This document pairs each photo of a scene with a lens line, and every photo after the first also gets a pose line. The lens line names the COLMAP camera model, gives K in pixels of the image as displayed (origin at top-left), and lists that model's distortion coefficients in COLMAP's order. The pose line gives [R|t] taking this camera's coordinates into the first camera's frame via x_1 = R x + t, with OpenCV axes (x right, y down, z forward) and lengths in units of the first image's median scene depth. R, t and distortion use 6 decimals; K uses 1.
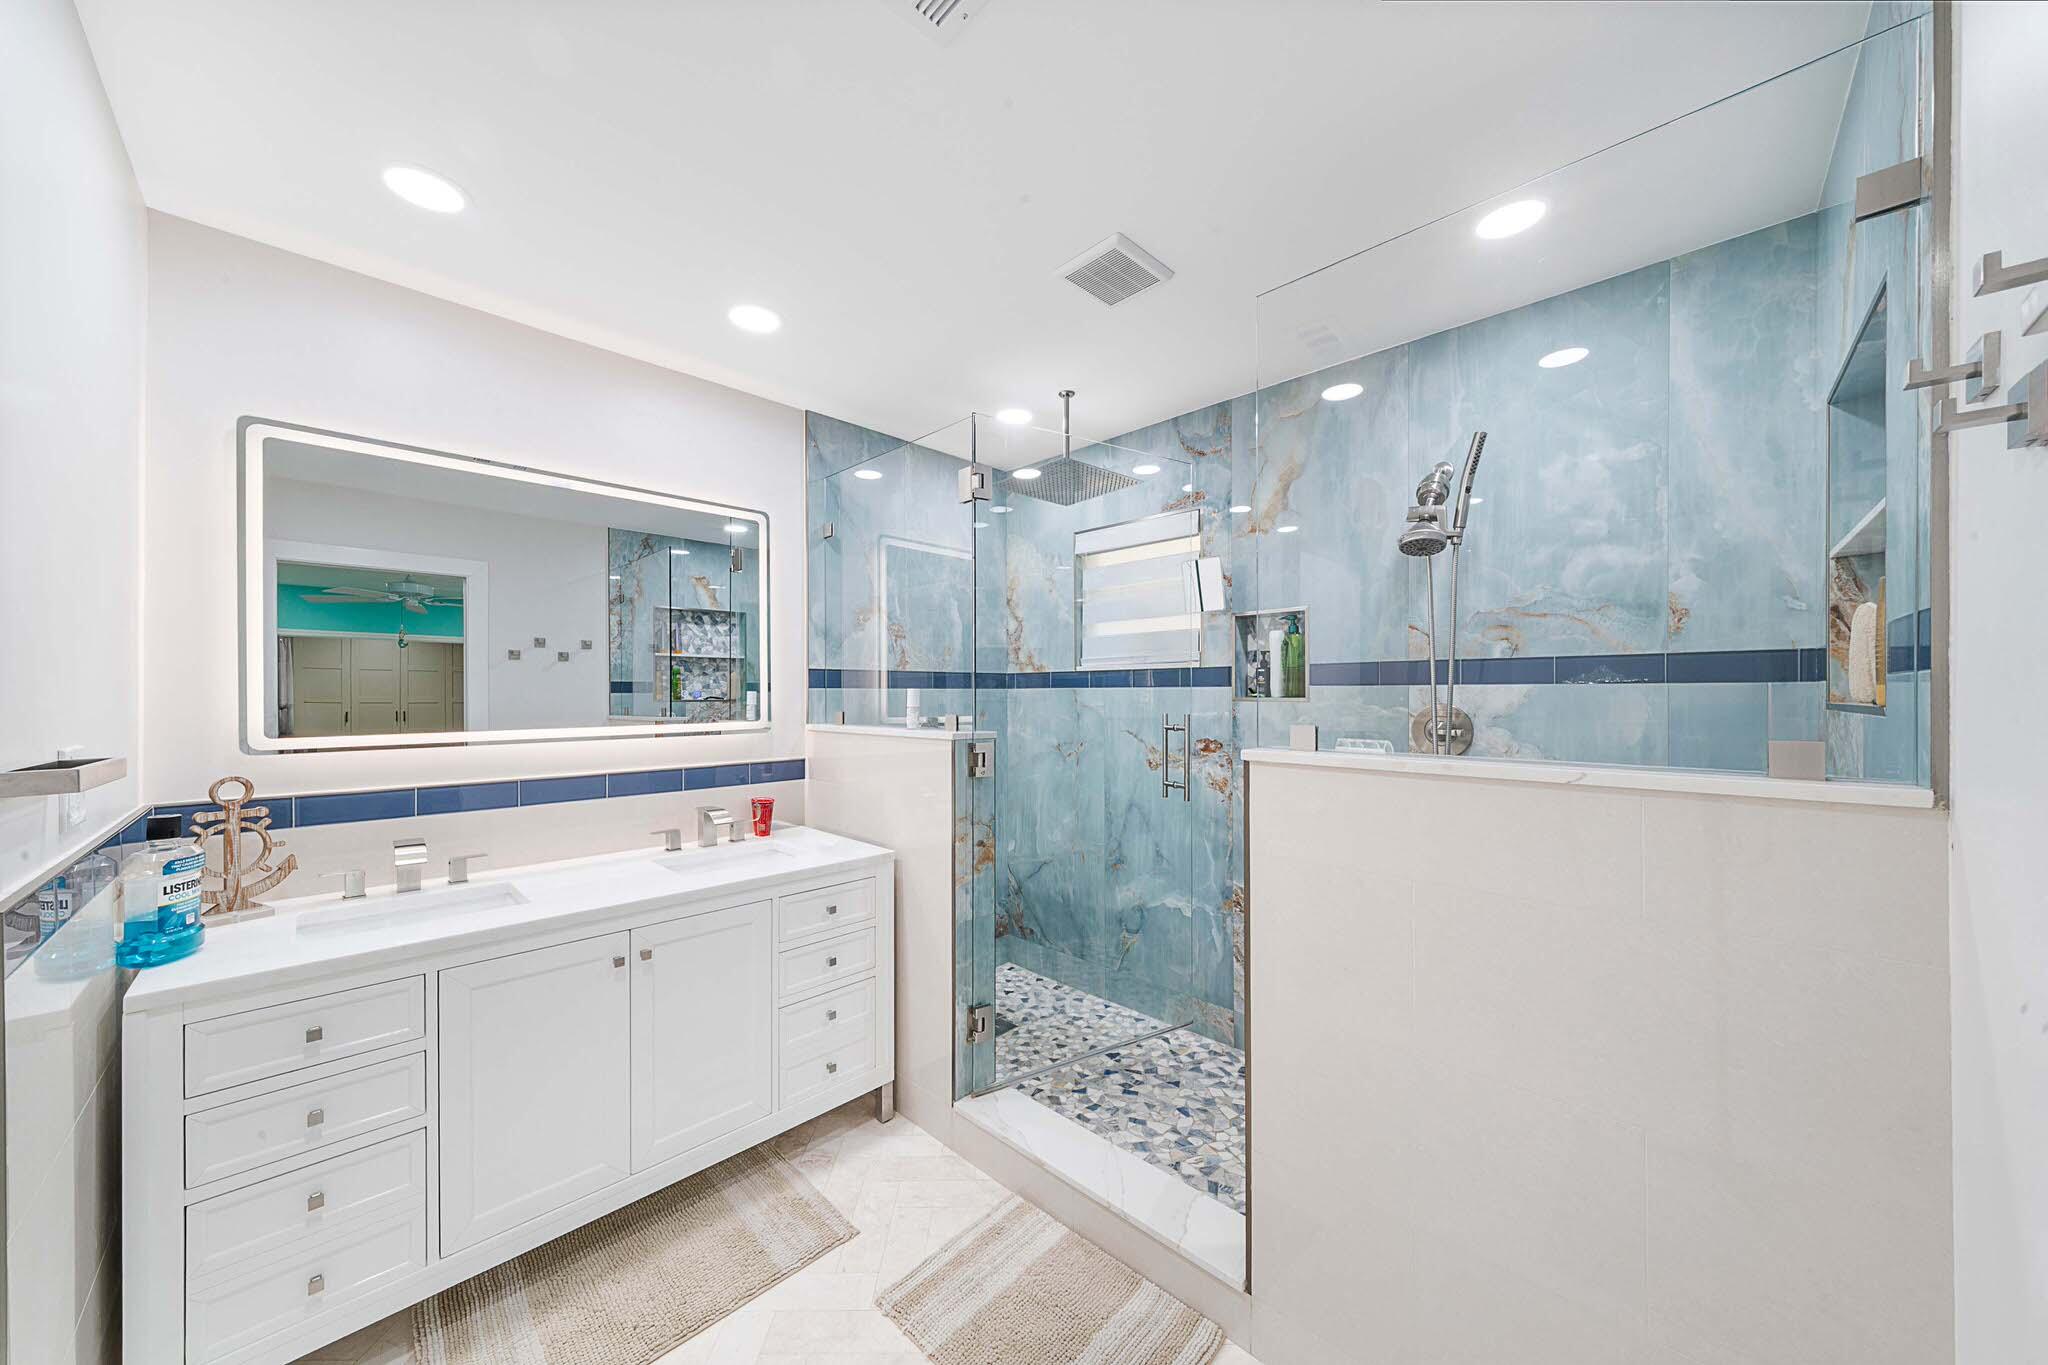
lens RADIAL K [[709.7, 0, 1038.1], [0, 709.7, 690.8], [0, 0, 1]] dist [-0.007420, -0.000782]
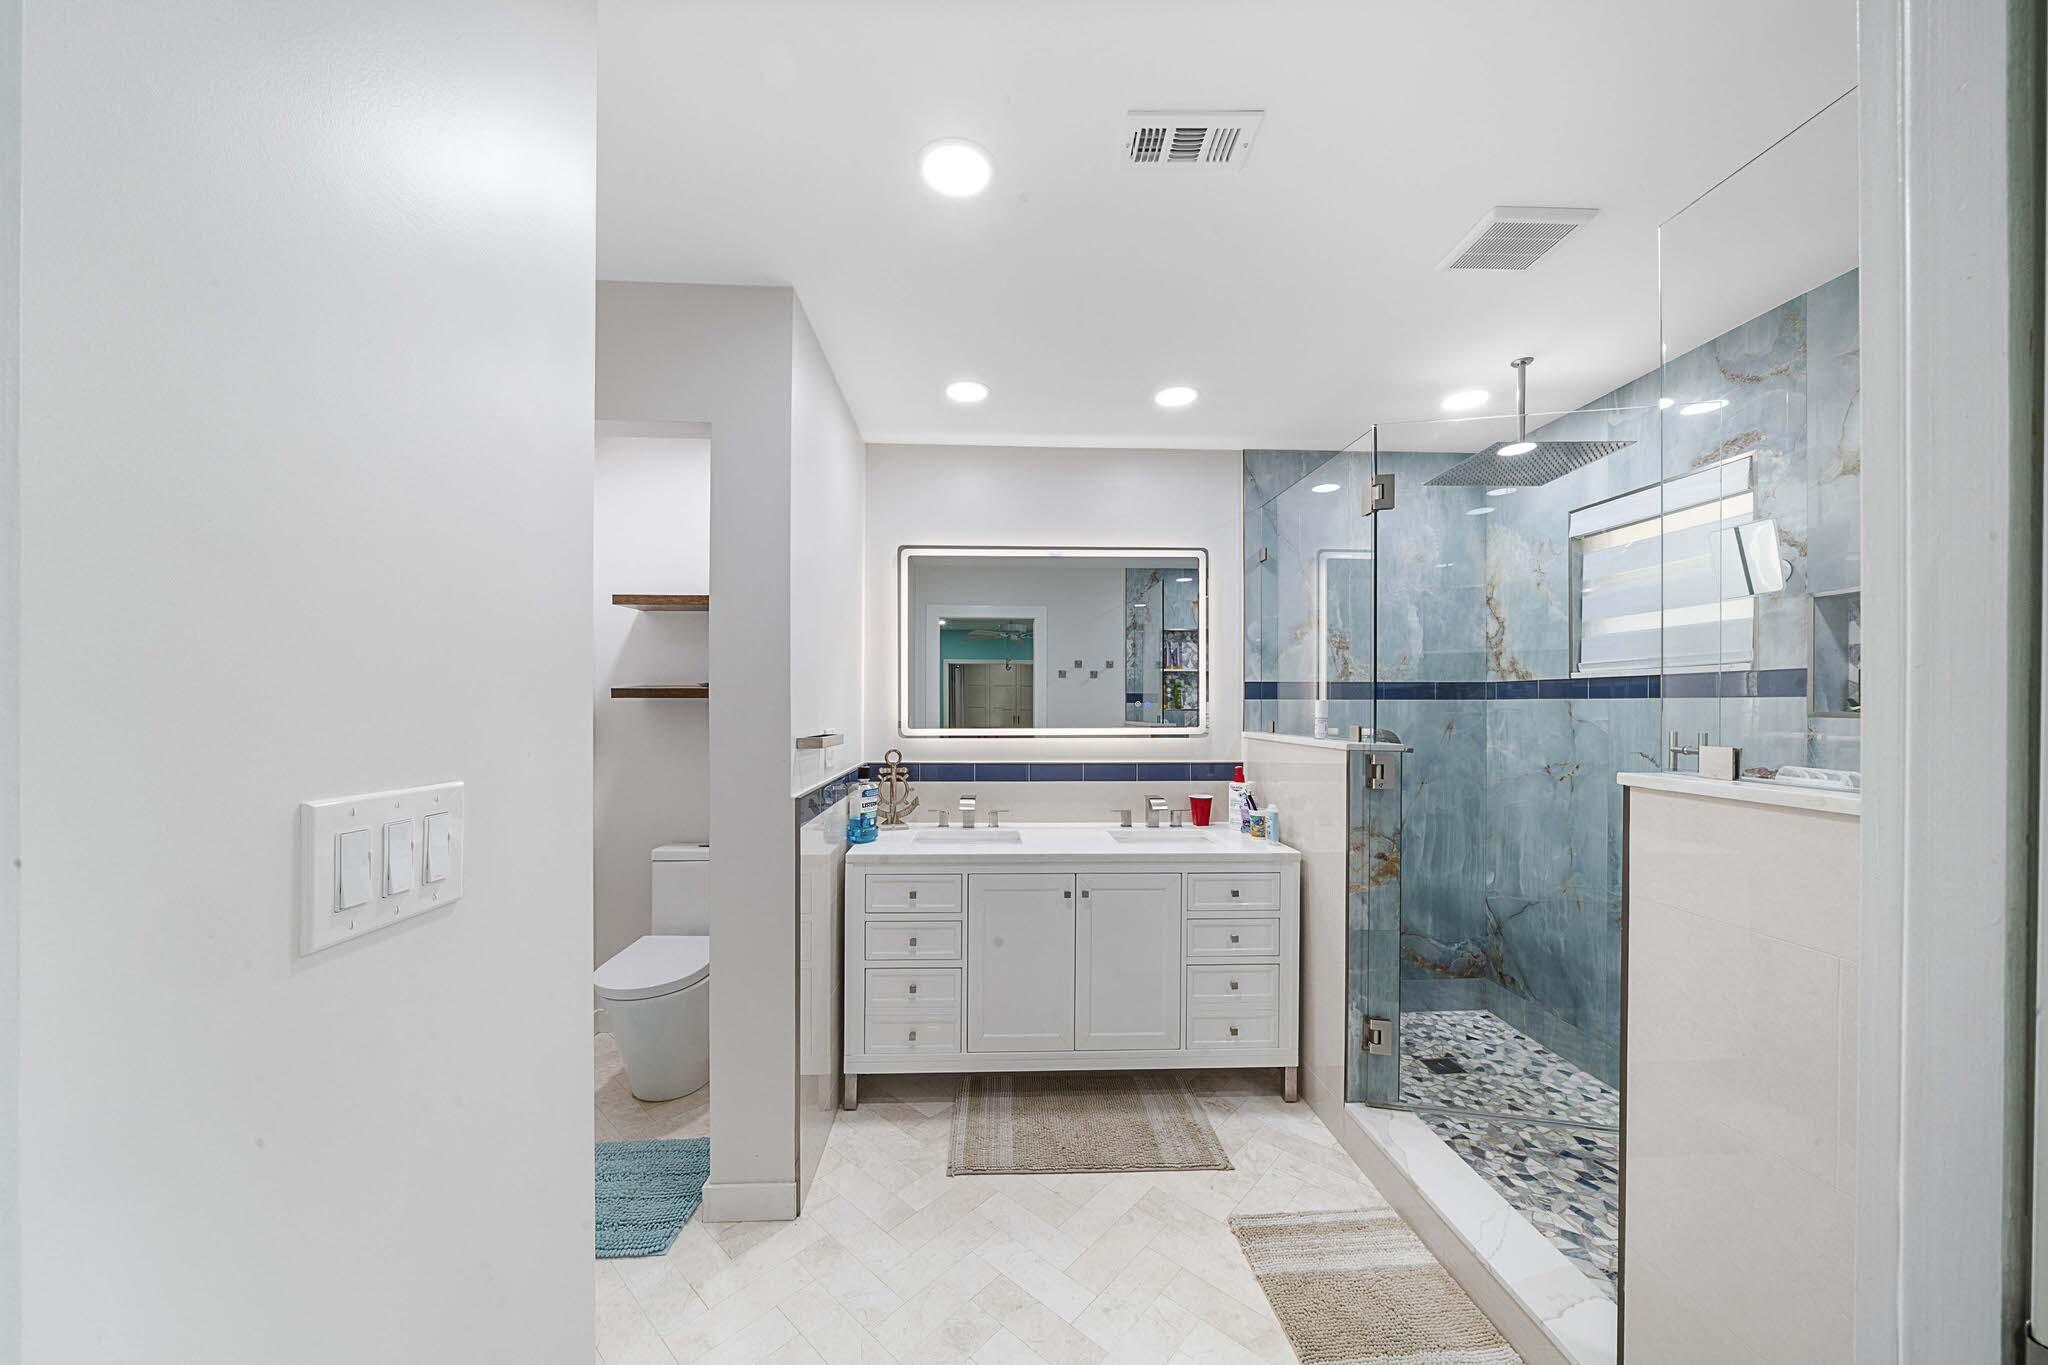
lens RADIAL K [[709.7, 0, 1004.1], [0, 709.7, 698.3], [0, 0, 1]] dist [-0.007420, -0.000782]
pose [[0.721438, -0.001091, -0.692478, 0.219572], [-0.000930, 0.999996, -0.002545, -0.002485], [0.692479, 0.002480, 0.721434, -0.080115]]
